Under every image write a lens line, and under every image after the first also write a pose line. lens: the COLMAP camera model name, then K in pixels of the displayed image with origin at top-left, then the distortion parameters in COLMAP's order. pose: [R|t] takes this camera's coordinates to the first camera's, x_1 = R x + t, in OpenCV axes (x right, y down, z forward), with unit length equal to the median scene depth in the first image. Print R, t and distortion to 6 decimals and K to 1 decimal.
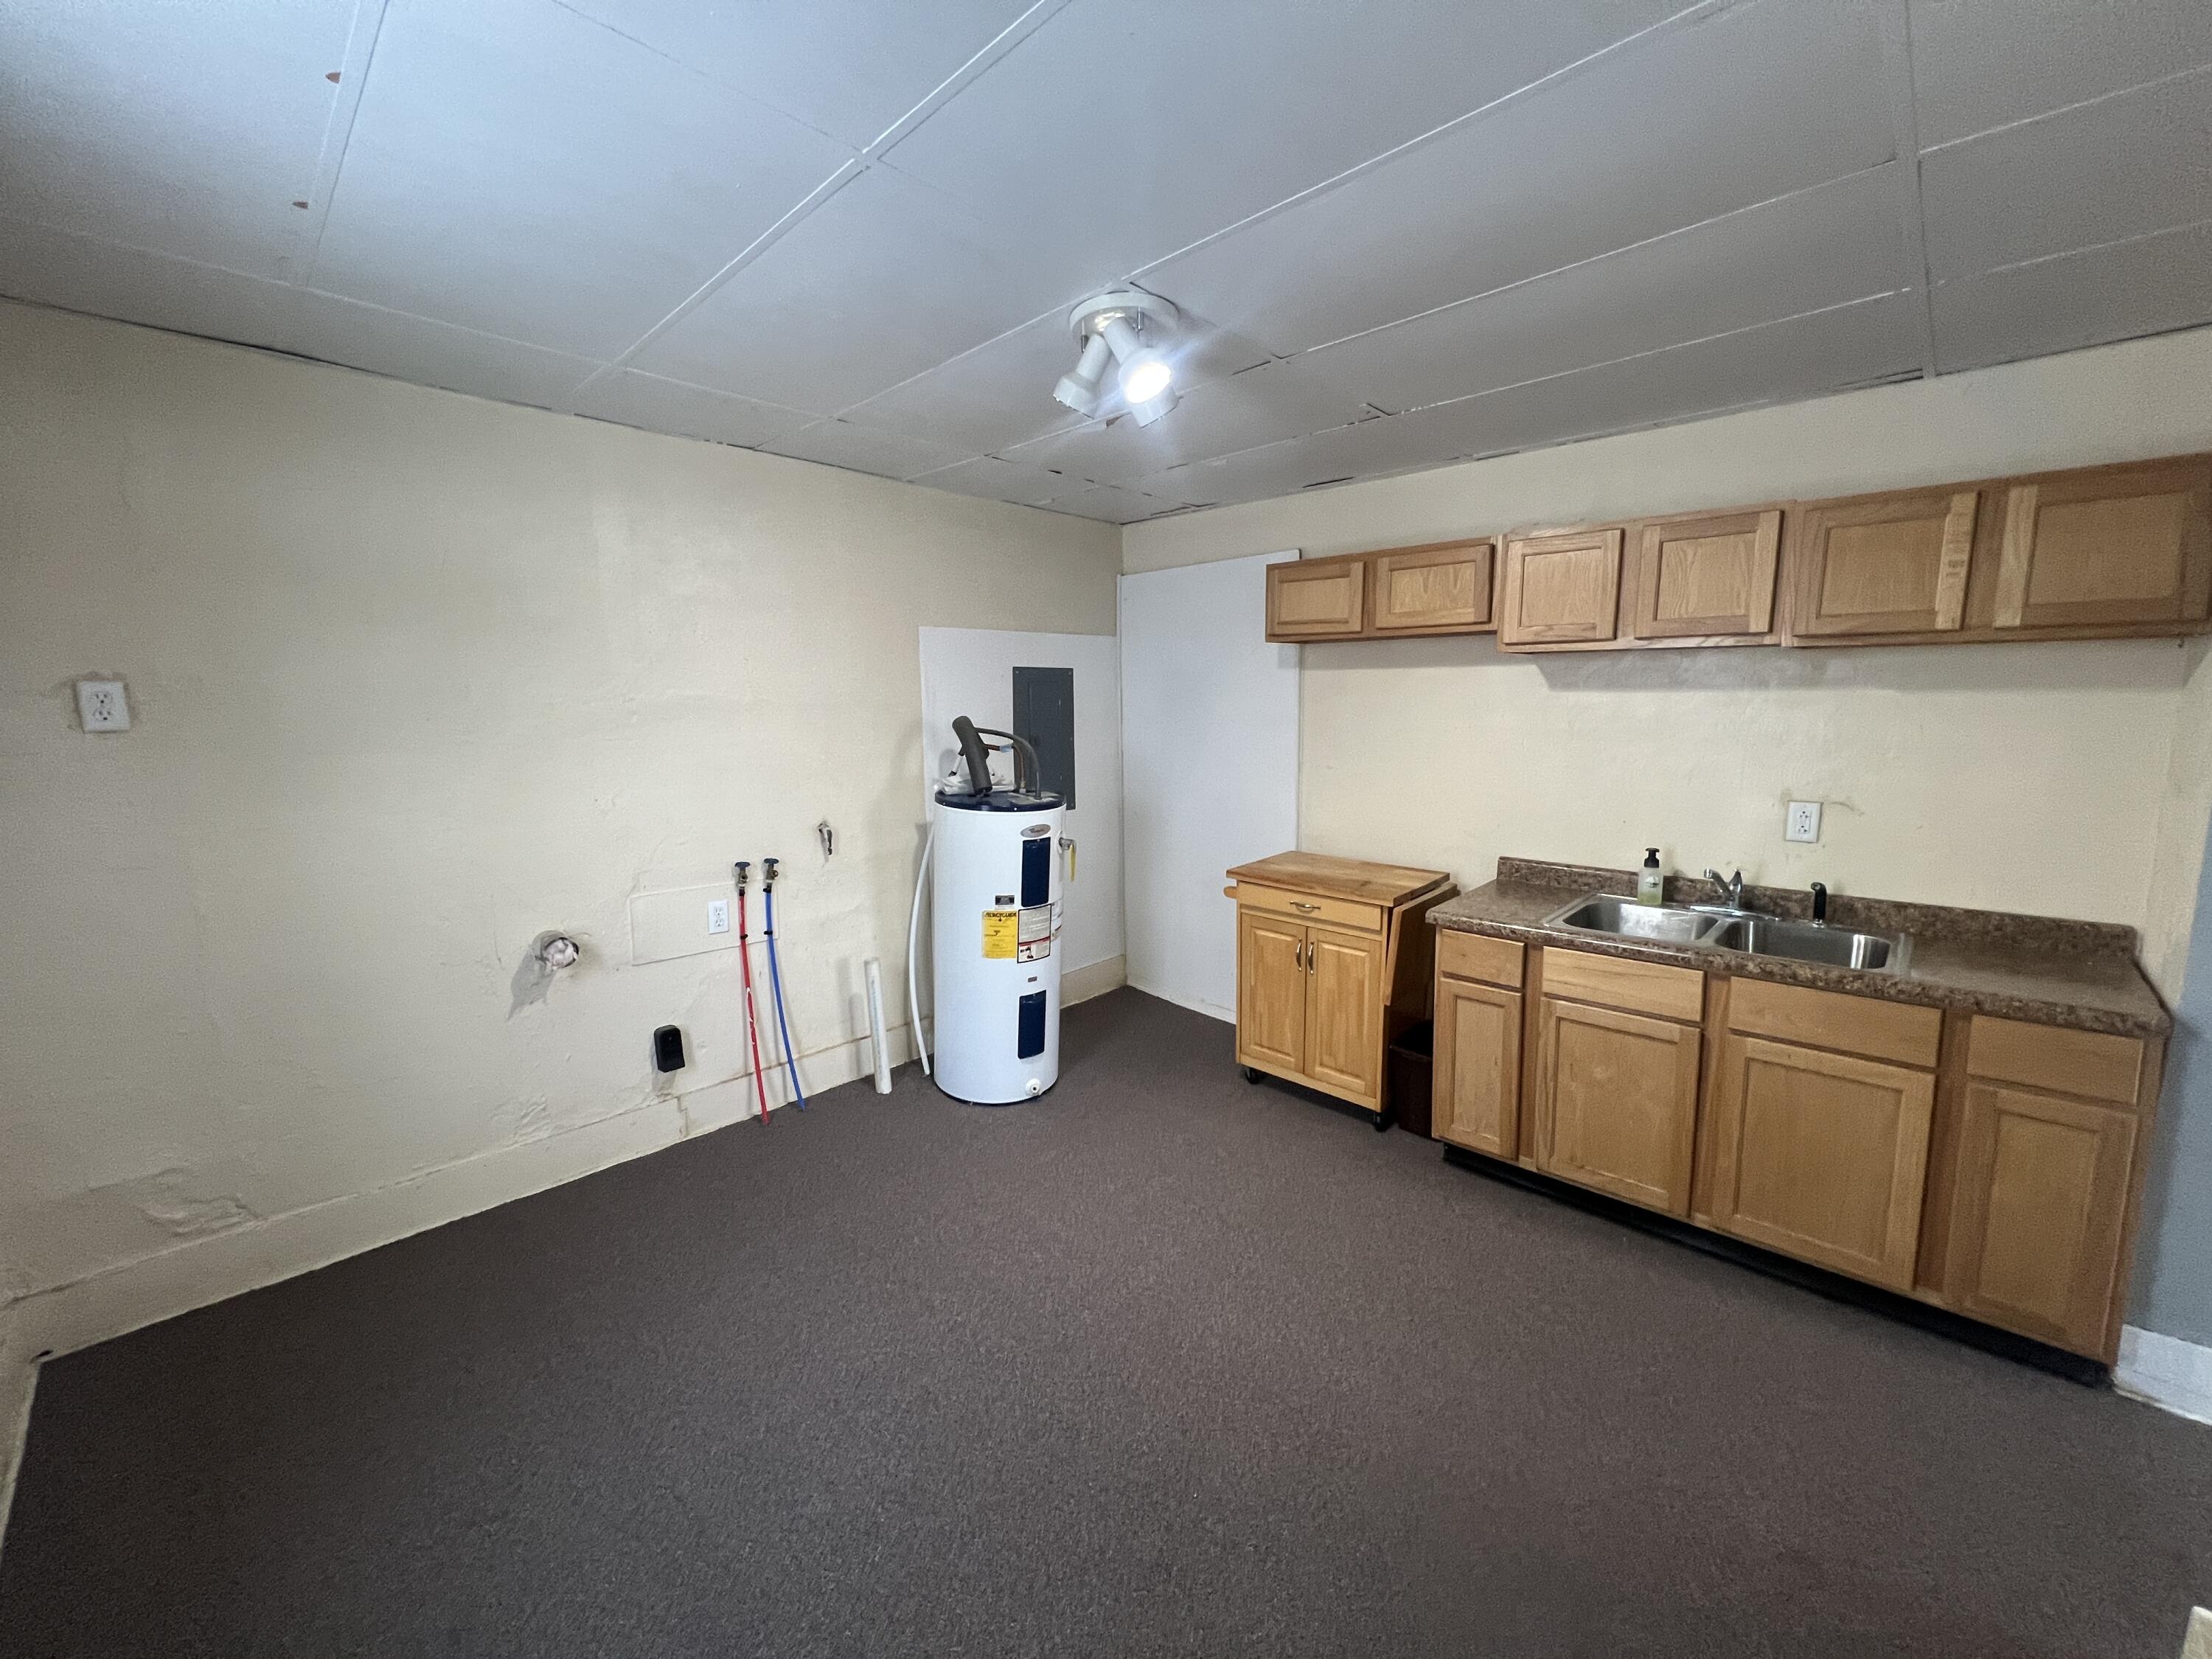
lens RADIAL K [[882.7, 0, 1101.5], [0, 882.7, 822.3], [0, 0, 1]] dist [-0.001362, -0.000158]
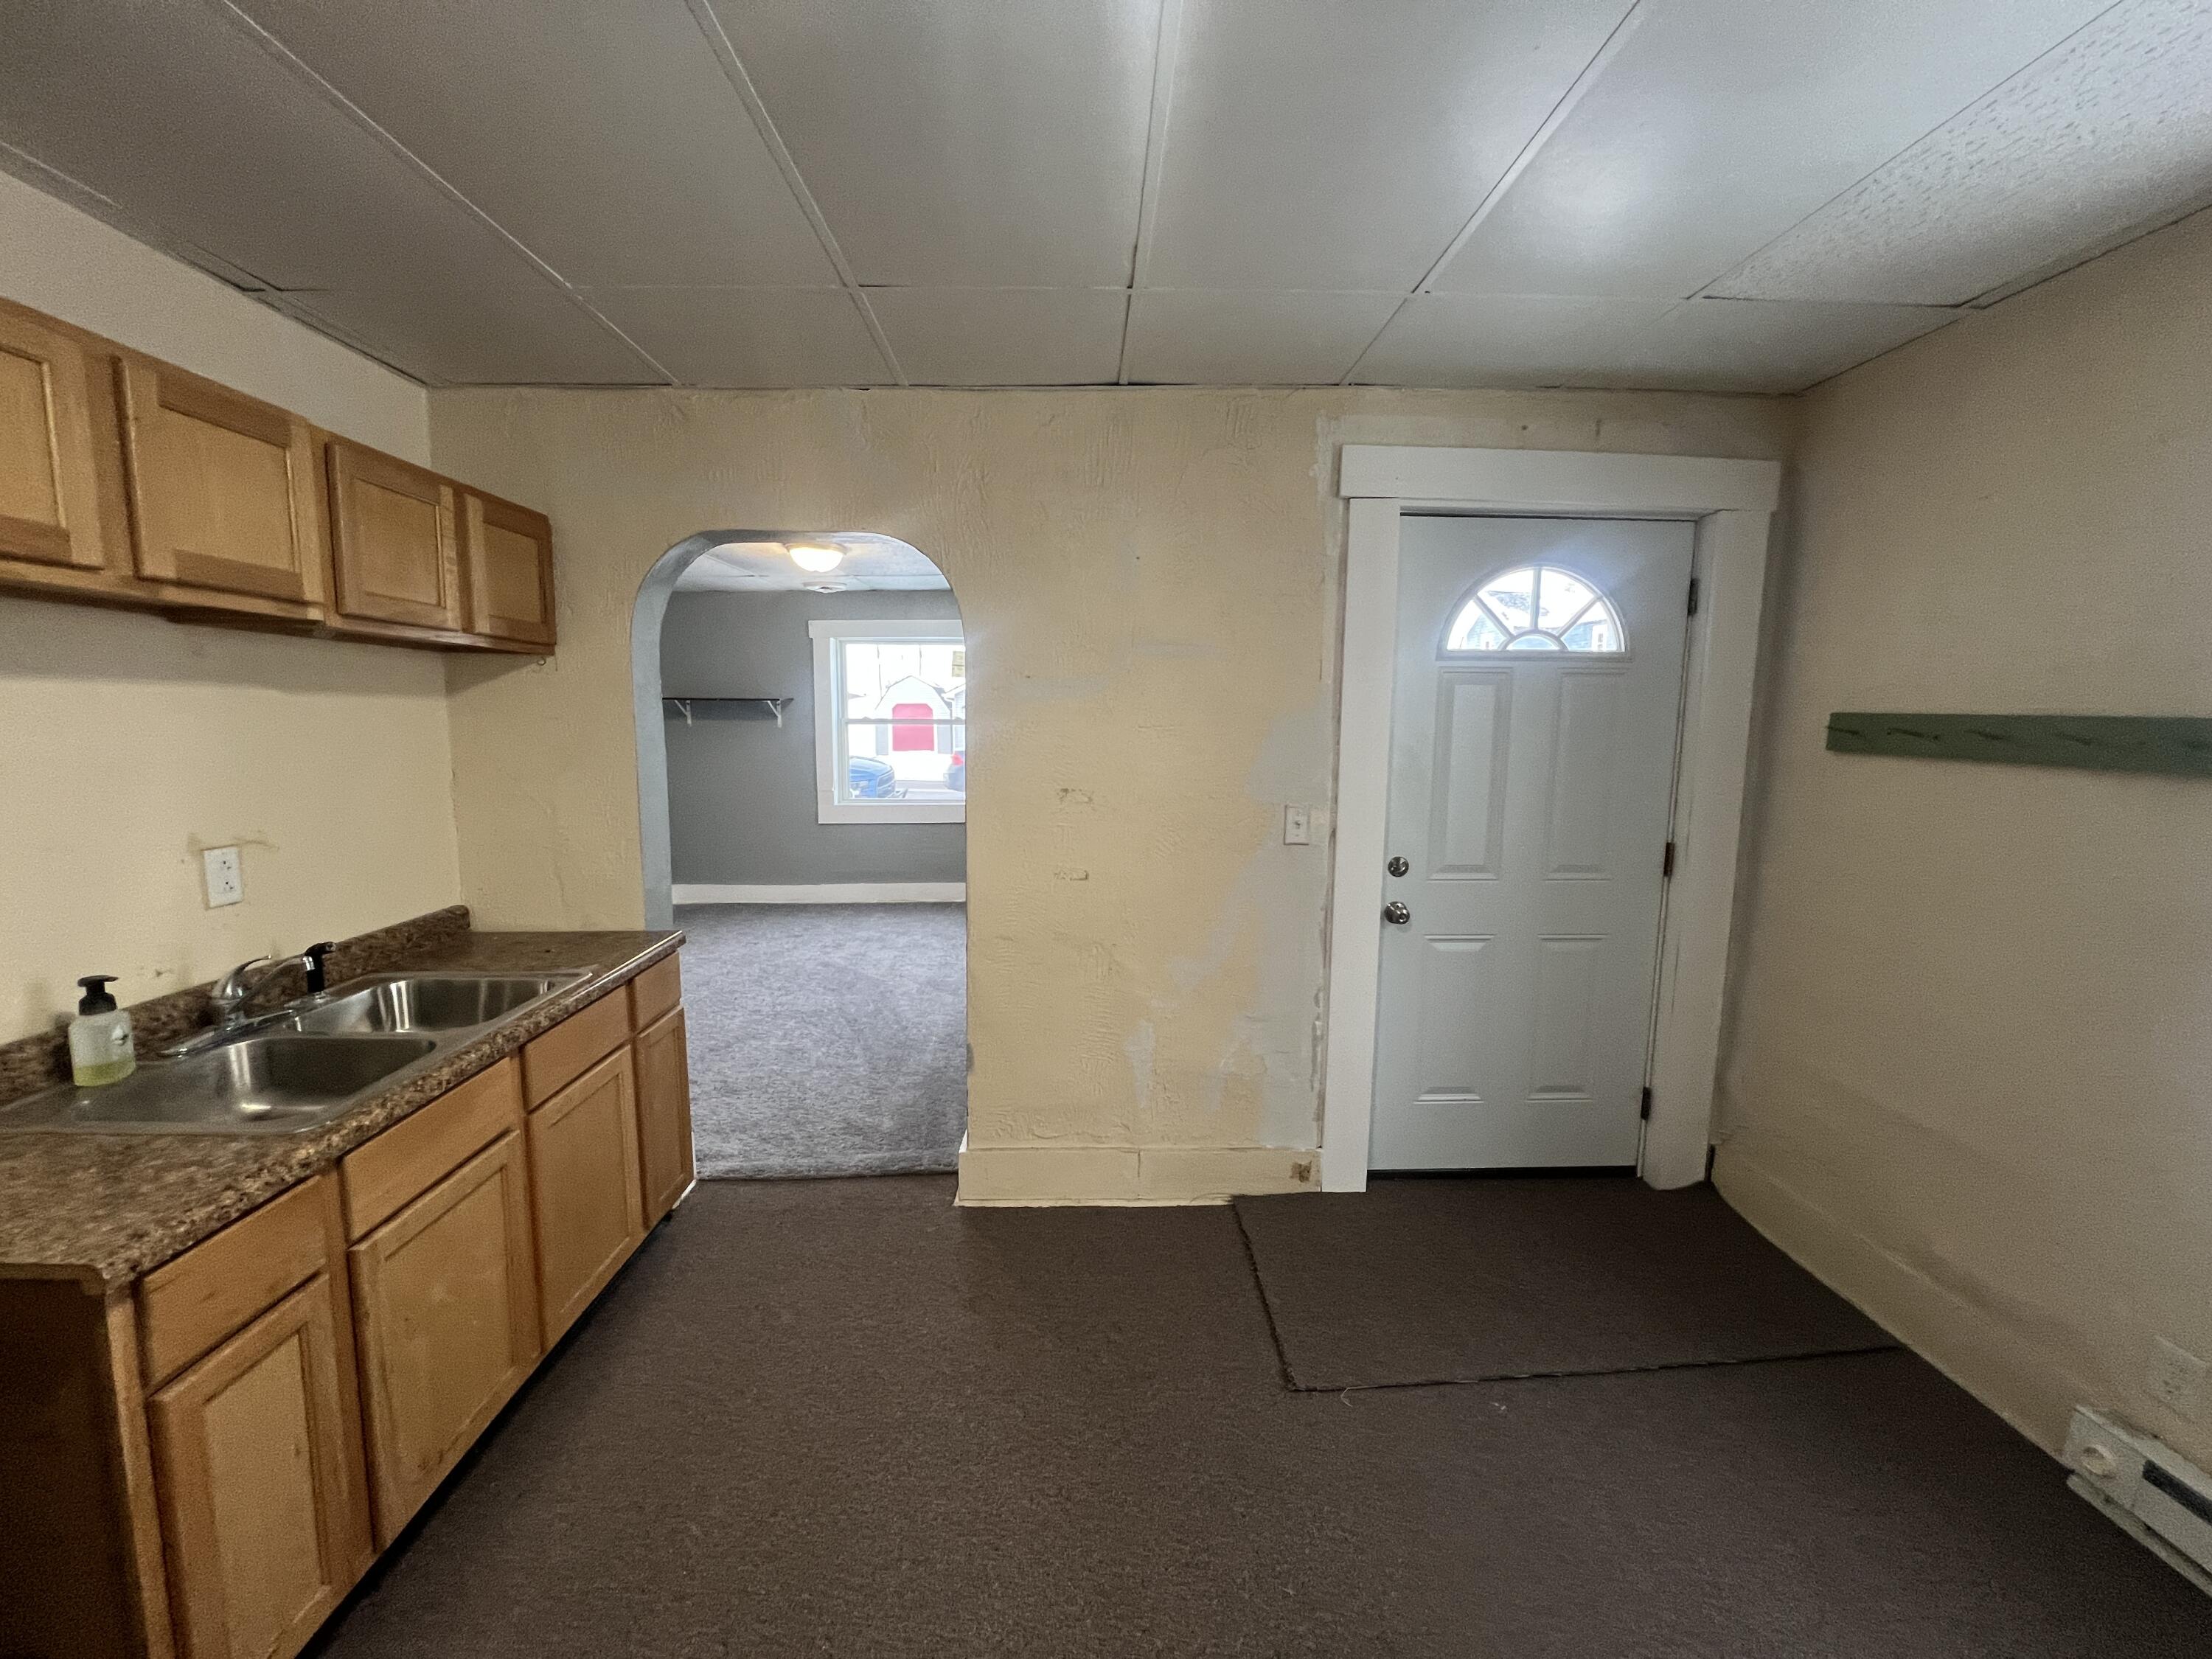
lens RADIAL K [[882.7, 0, 1101.5], [0, 882.7, 822.3], [0, 0, 1]] dist [-0.001362, -0.000158]
pose [[-0.710482, -0.080907, 0.699049, -0.141618], [0.093439, 0.973727, 0.207665, -0.099381], [-0.697485, 0.212861, -0.684255, 0.810524]]
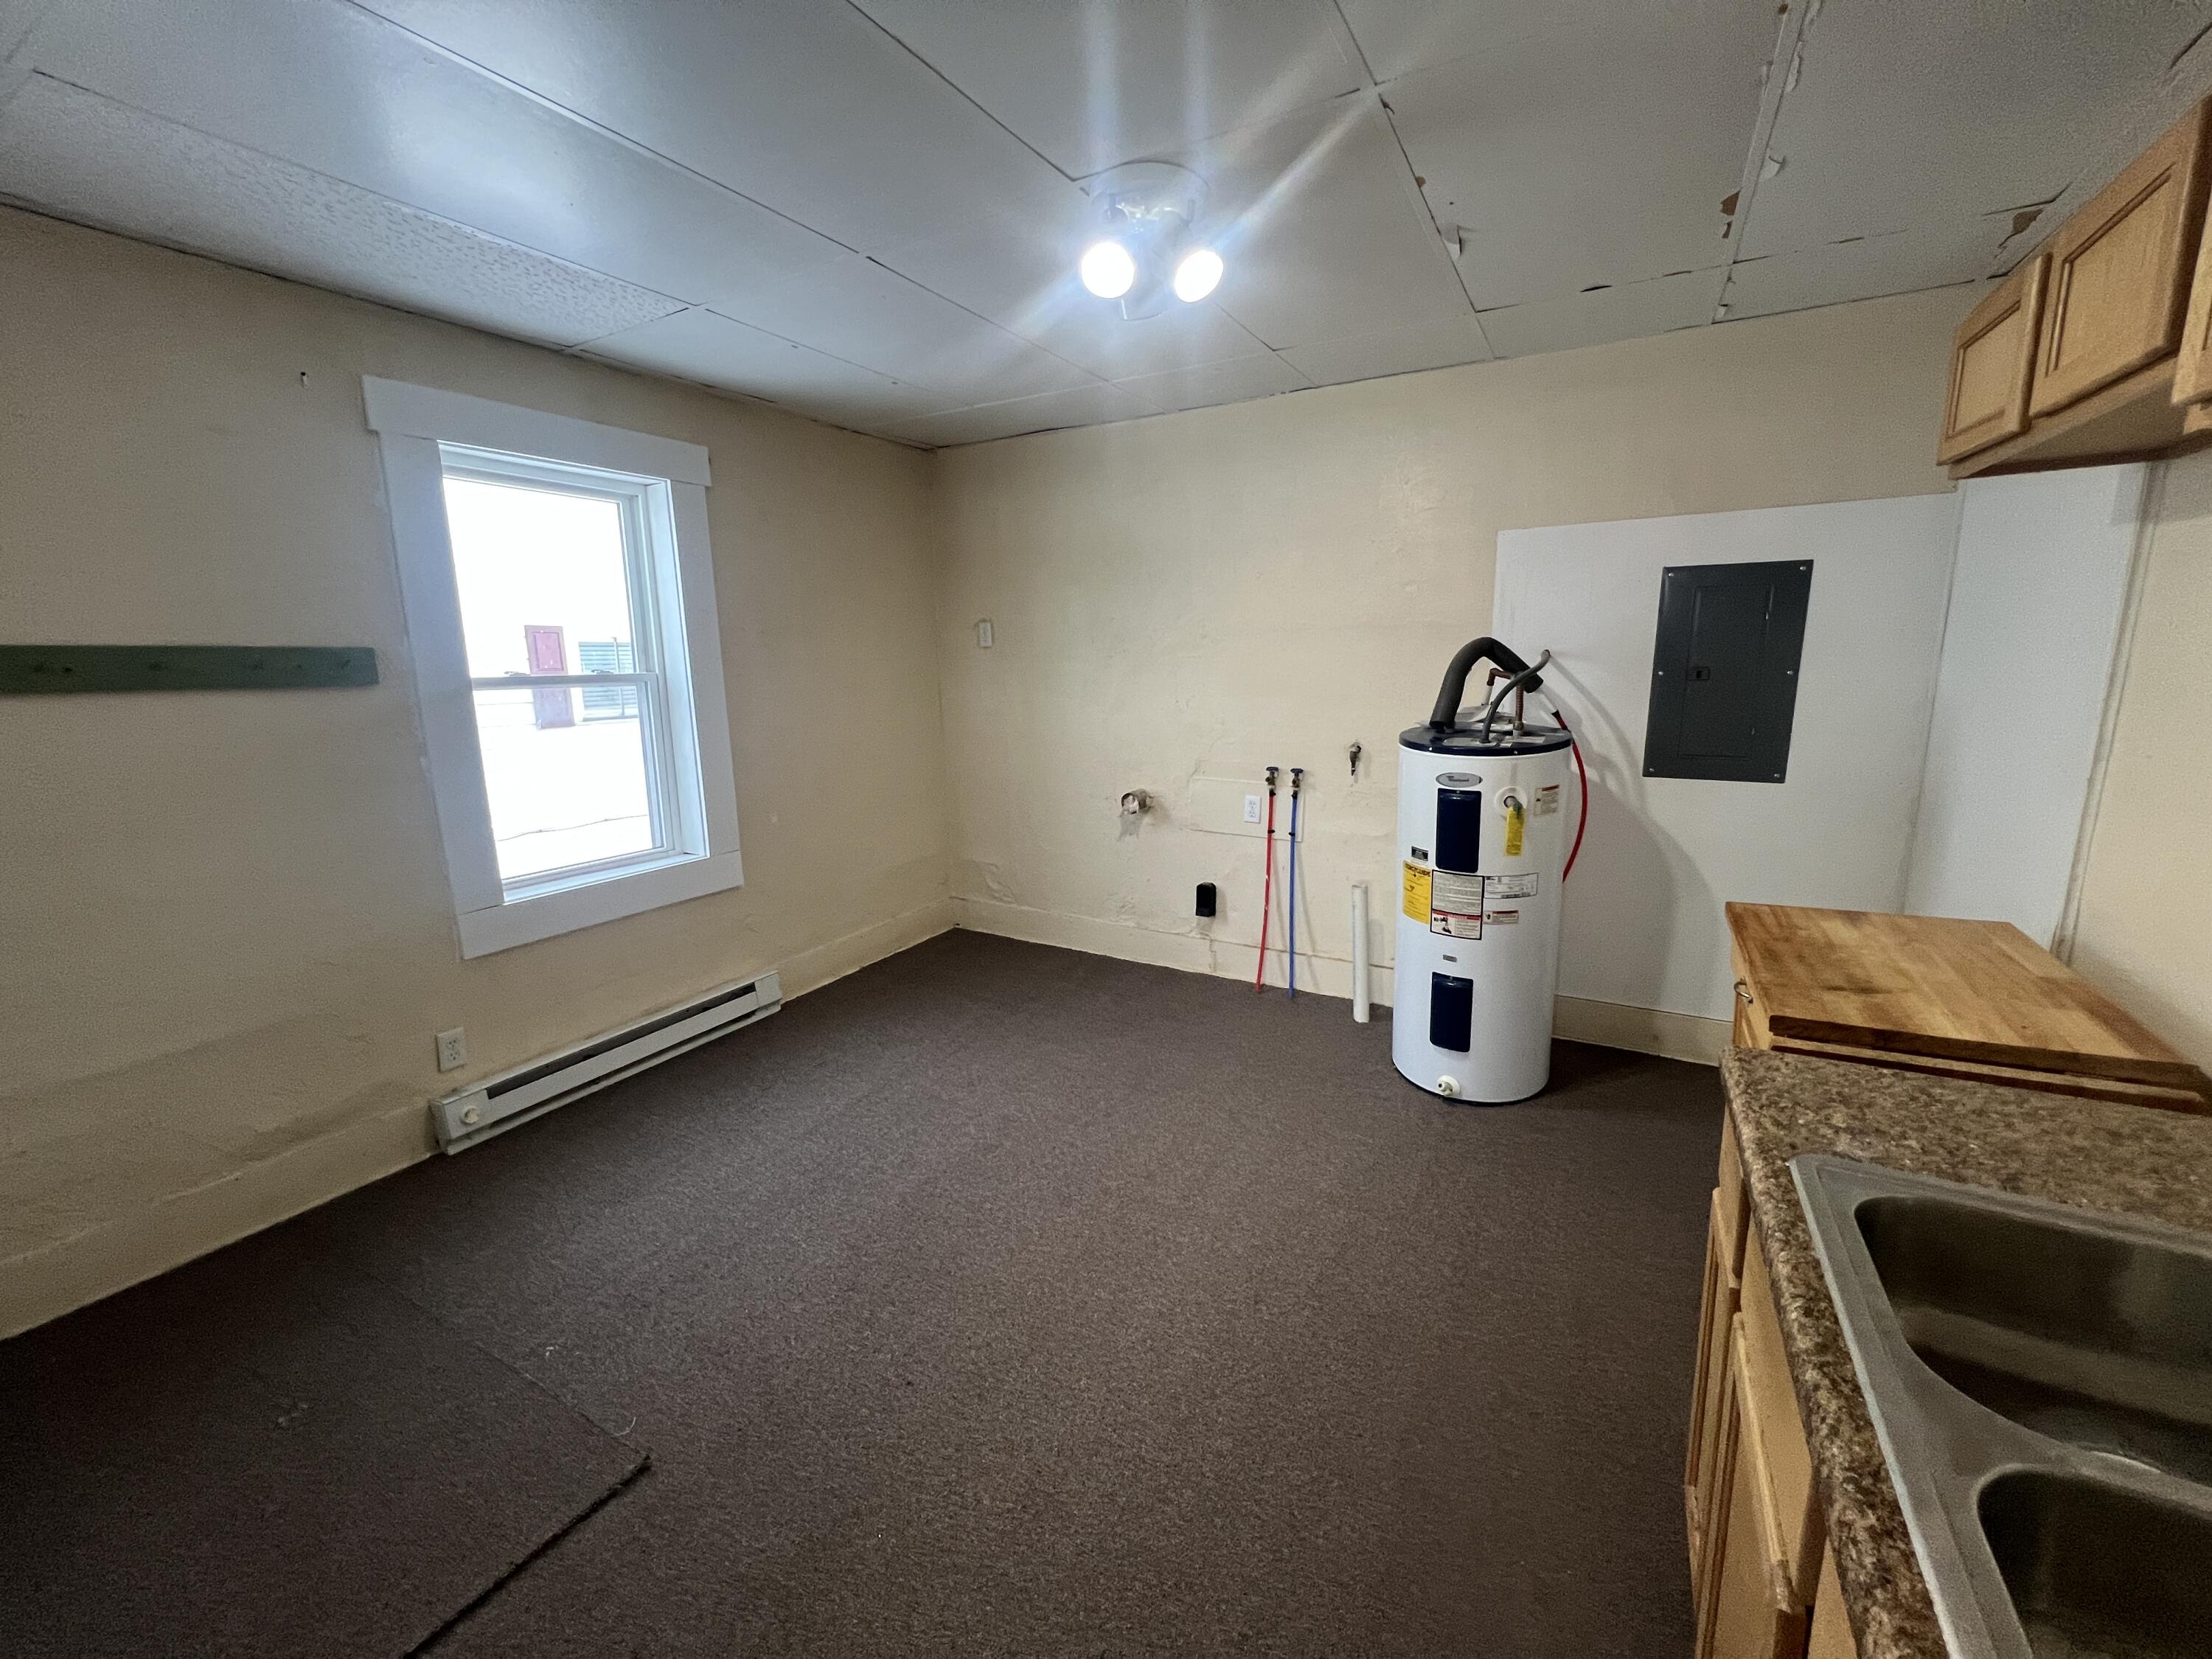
lens RADIAL K [[882.7, 0, 1101.5], [0, 882.7, 822.3], [0, 0, 1]] dist [-0.001362, -0.000158]
pose [[0.238890, 0.193137, -0.951646, 0.632017], [-0.114501, 0.978786, 0.169902, -0.052896], [0.964272, 0.068376, 0.255937, 0.478694]]
